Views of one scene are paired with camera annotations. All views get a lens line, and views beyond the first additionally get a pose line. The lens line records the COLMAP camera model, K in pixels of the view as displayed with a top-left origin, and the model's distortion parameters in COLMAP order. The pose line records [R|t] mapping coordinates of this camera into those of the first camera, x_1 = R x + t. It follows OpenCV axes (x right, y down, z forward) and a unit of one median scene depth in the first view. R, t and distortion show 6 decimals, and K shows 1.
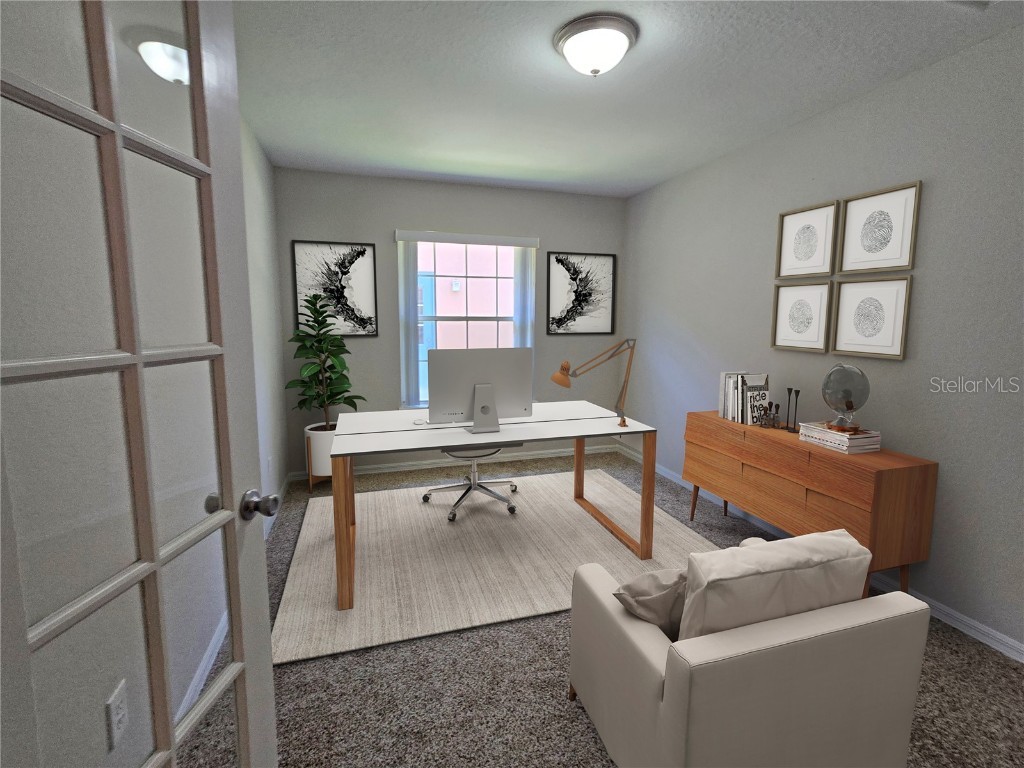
lens RADIAL K [[471.0, 0, 510.4], [0, 471.0, 380.9], [0, 0, 1]] dist [0.002574, 0.002268]
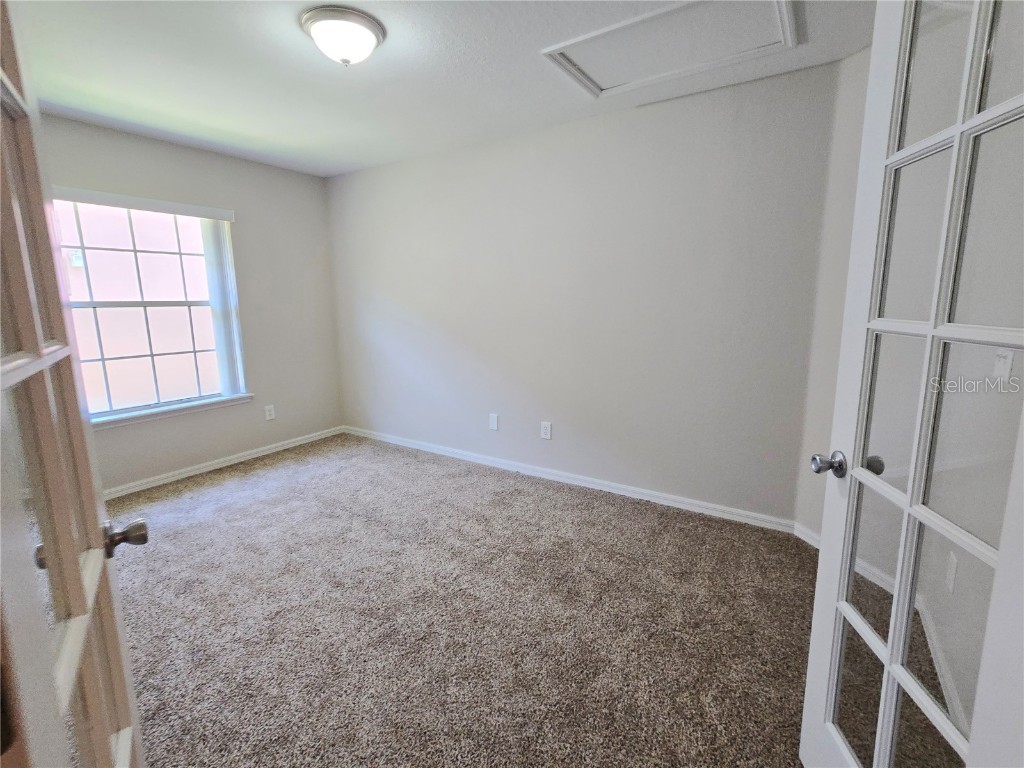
lens RADIAL K [[471.0, 0, 506.7], [0, 471.0, 382.3], [0, 0, 1]] dist [0.002574, 0.002268]
pose [[0.778215, -0.124374, 0.615559, -0.268905], [0.098709, 0.992234, 0.075690, 0.001634], [-0.620192, 0.001858, 0.784448, -0.031978]]
